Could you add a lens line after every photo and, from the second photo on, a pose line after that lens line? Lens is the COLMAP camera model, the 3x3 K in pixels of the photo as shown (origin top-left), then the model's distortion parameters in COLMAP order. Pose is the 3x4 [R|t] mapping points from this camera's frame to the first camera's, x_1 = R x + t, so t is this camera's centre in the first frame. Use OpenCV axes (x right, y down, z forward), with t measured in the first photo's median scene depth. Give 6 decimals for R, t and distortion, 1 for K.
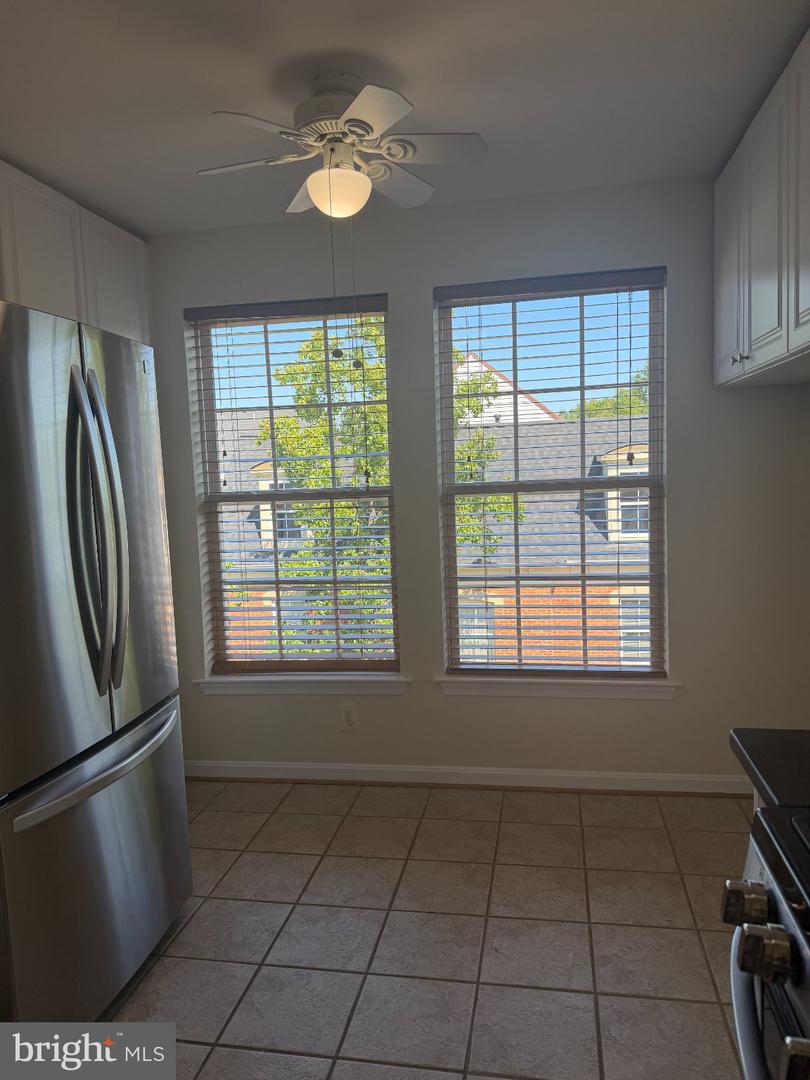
lens RADIAL K [[819.0, 0, 402.3], [0, 819.0, 545.5], [0, 0, 1]] dist [0.056107, 0.002314]
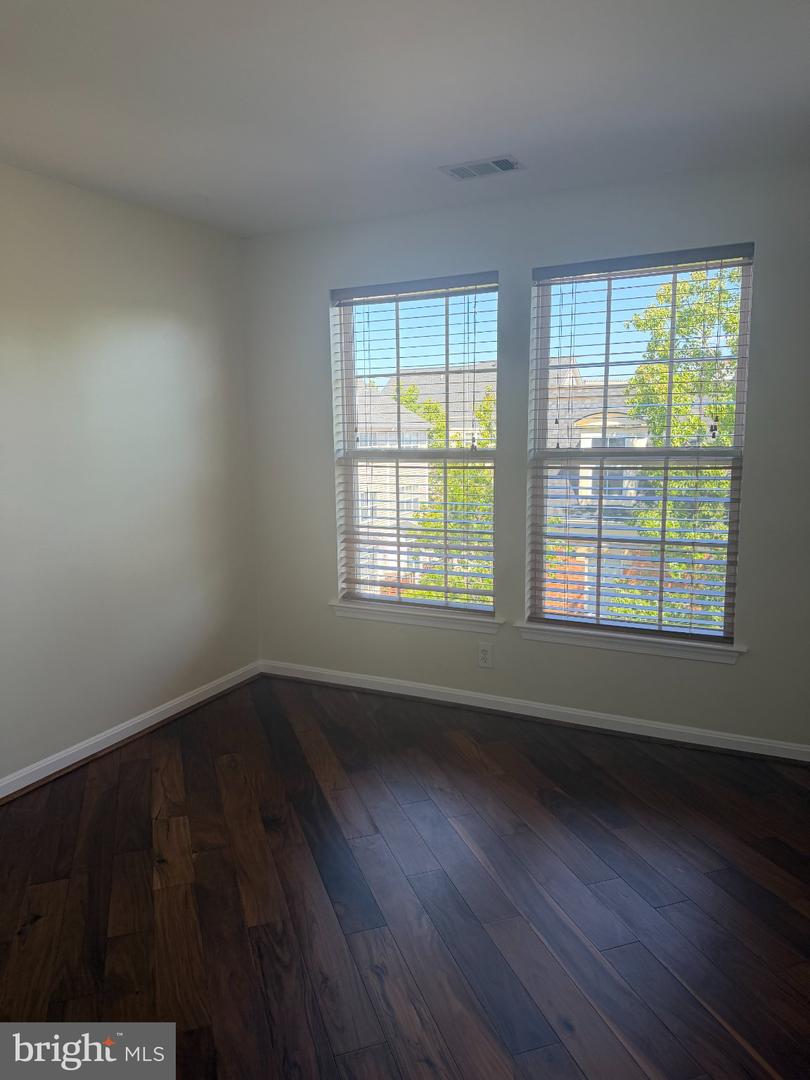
lens RADIAL K [[762.2, 0, 405.4], [0, 762.2, 535.3], [0, 0, 1]] dist [0.038230, -0.042333]
pose [[0.966353, 0.063978, -0.249136, 0.148549], [-0.052770, 0.997282, 0.051416, -0.003000], [0.251749, -0.036539, 0.967103, -0.034110]]
